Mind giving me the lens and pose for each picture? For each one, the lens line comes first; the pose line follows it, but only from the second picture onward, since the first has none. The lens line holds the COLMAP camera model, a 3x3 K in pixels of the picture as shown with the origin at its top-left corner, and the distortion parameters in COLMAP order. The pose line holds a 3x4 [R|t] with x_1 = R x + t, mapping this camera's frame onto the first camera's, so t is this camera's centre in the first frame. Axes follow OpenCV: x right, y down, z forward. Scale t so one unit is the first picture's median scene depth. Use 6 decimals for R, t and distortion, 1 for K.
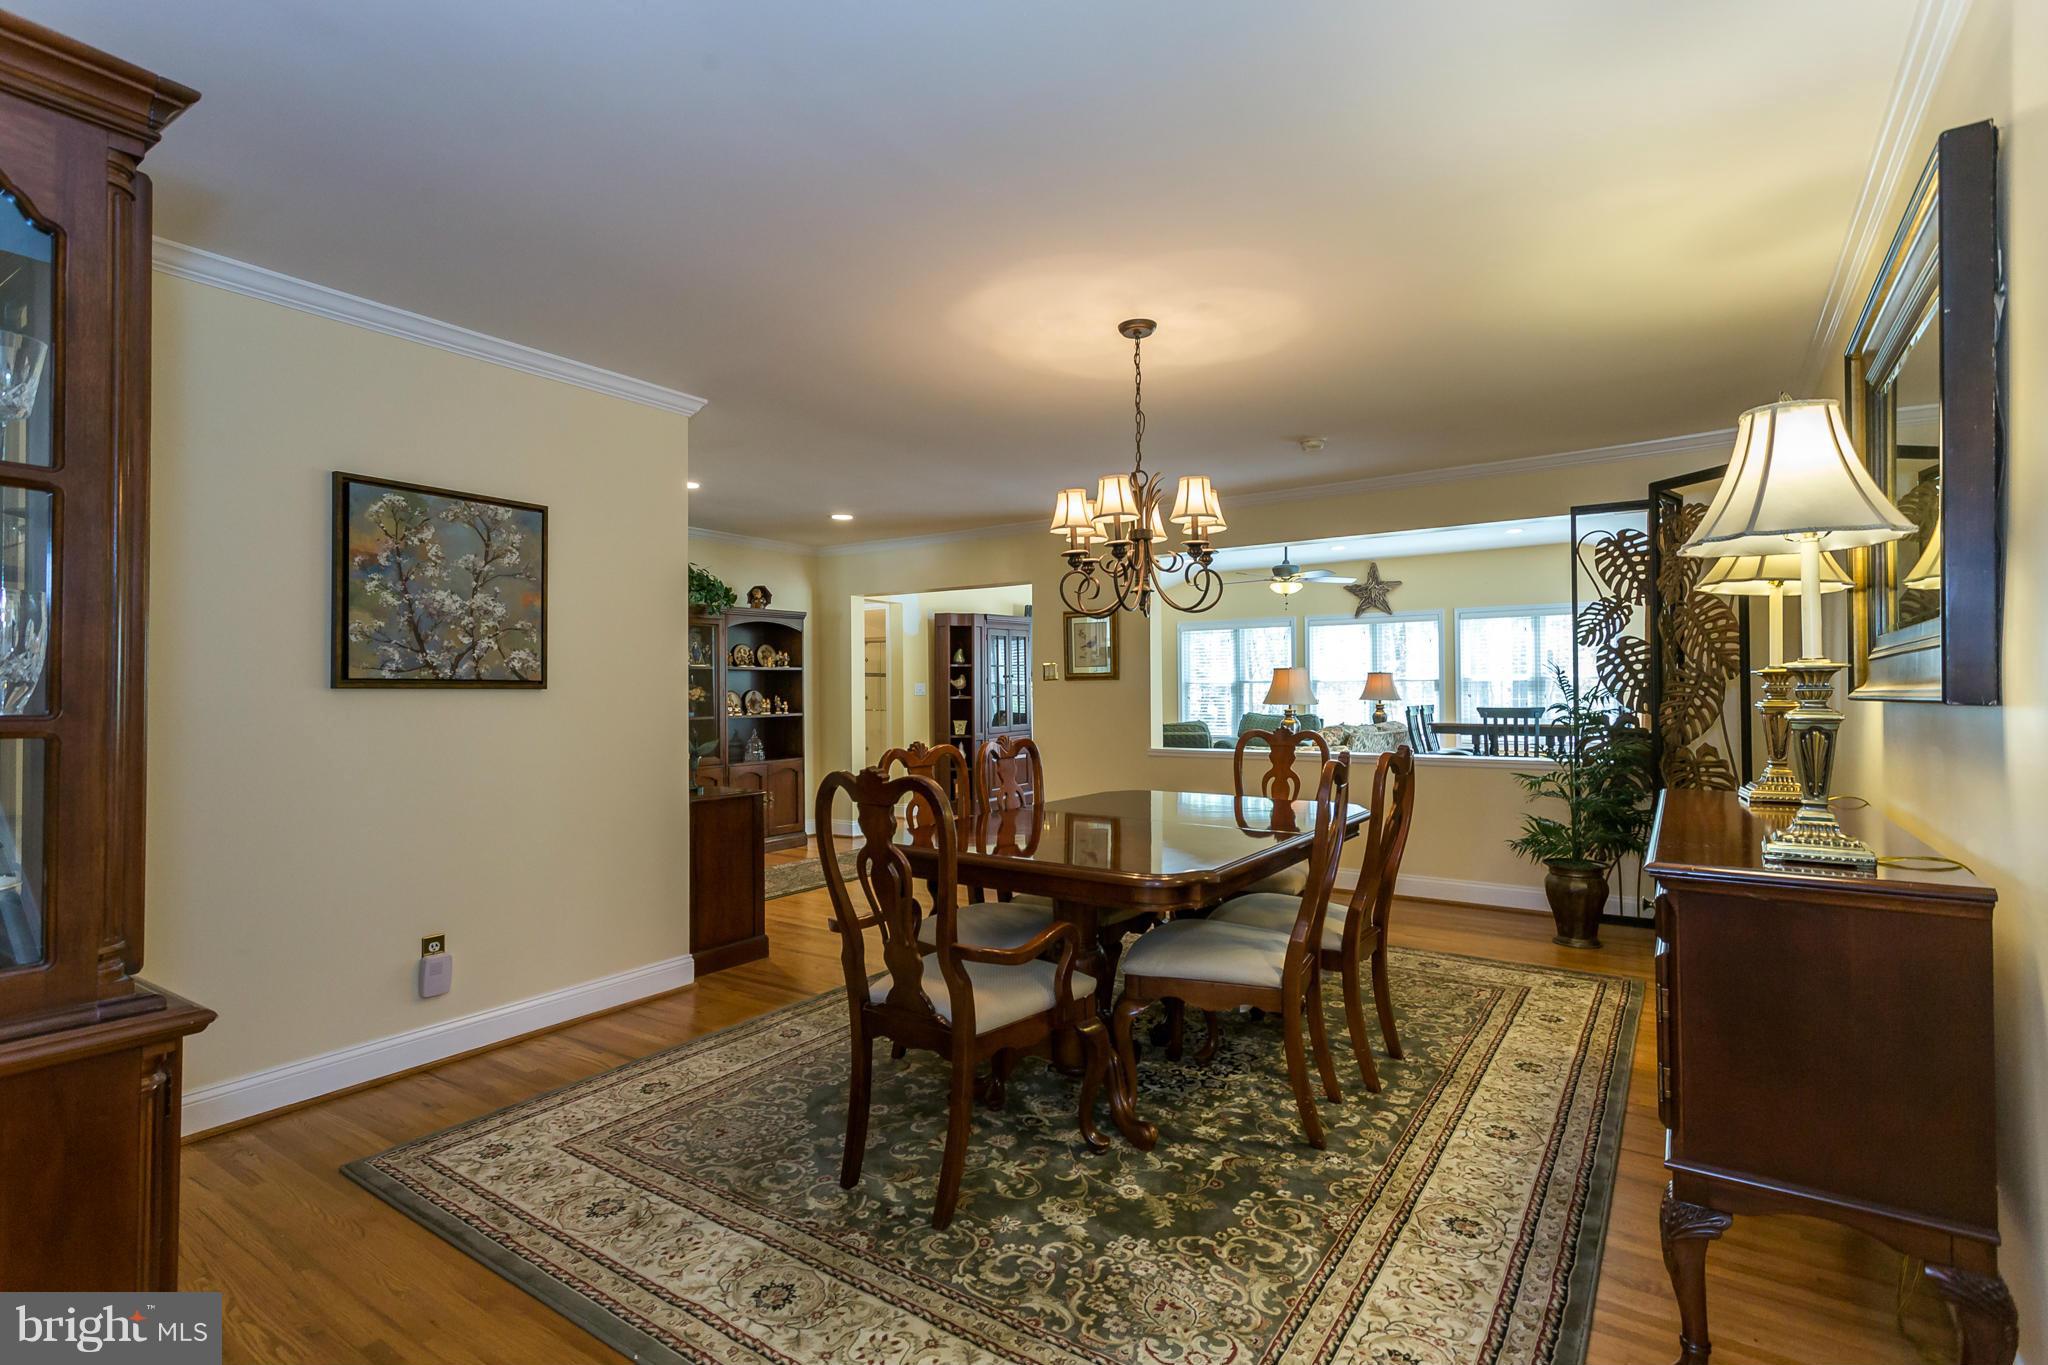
lens RADIAL K [[973.2, 0, 1021.2], [0, 973.2, 681.1], [0, 0, 1]] dist [0.003025, 0.000163]
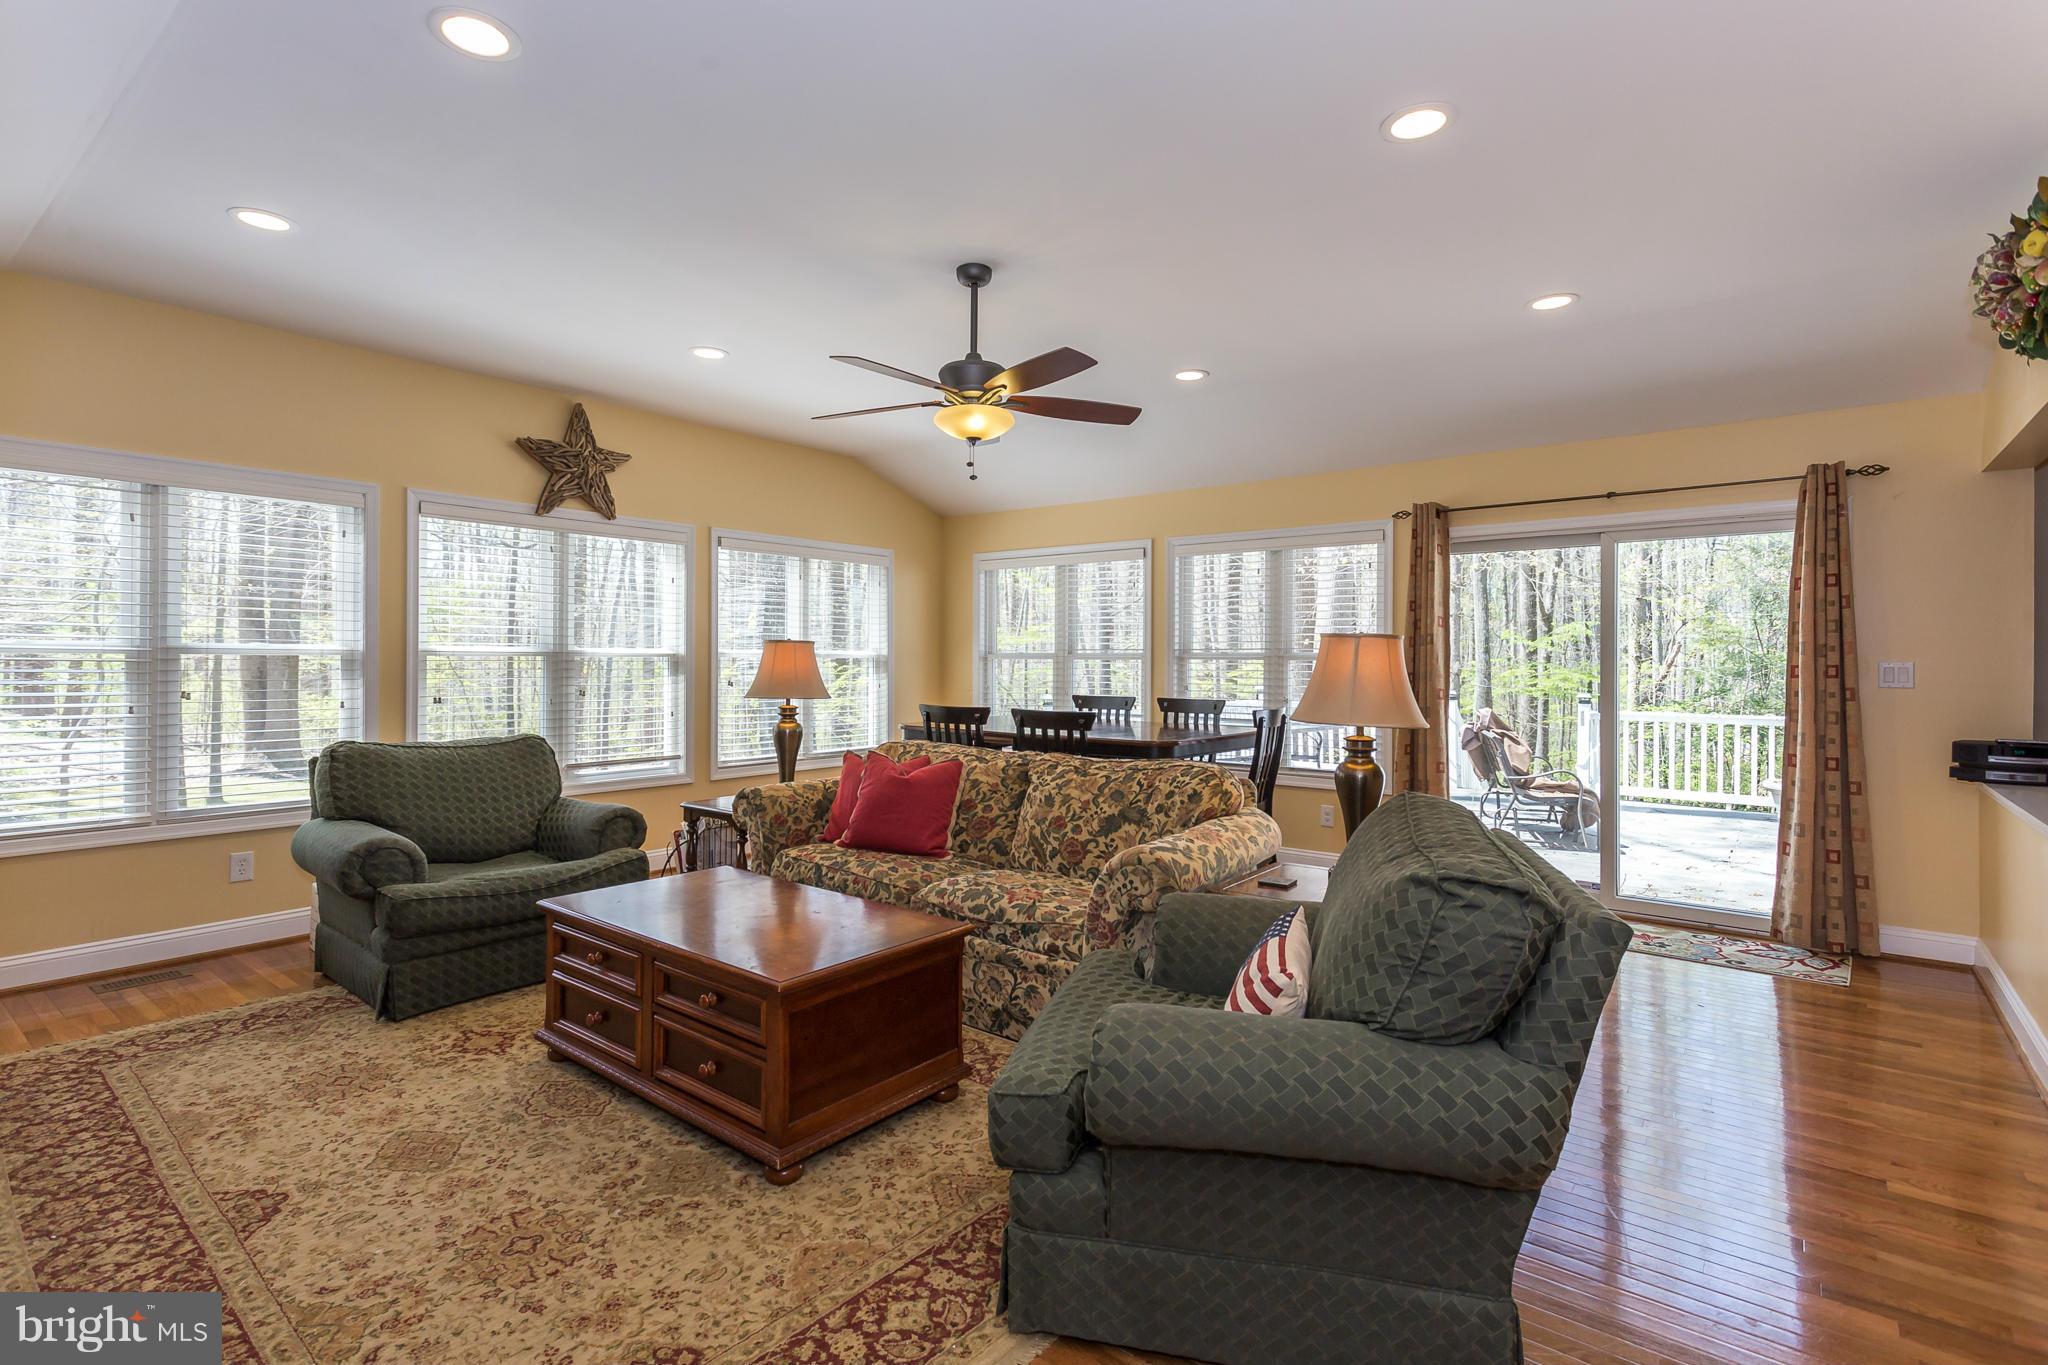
lens RADIAL K [[973.2, 0, 1019.8], [0, 973.2, 664.2], [0, 0, 1]] dist [0.003025, 0.000163]
pose [[0.069022, 0.003079, 0.997610, -0.092055], [-0.021870, 0.999760, -0.001573, 0.000918], [-0.997375, -0.021710, 0.069073, 0.757027]]
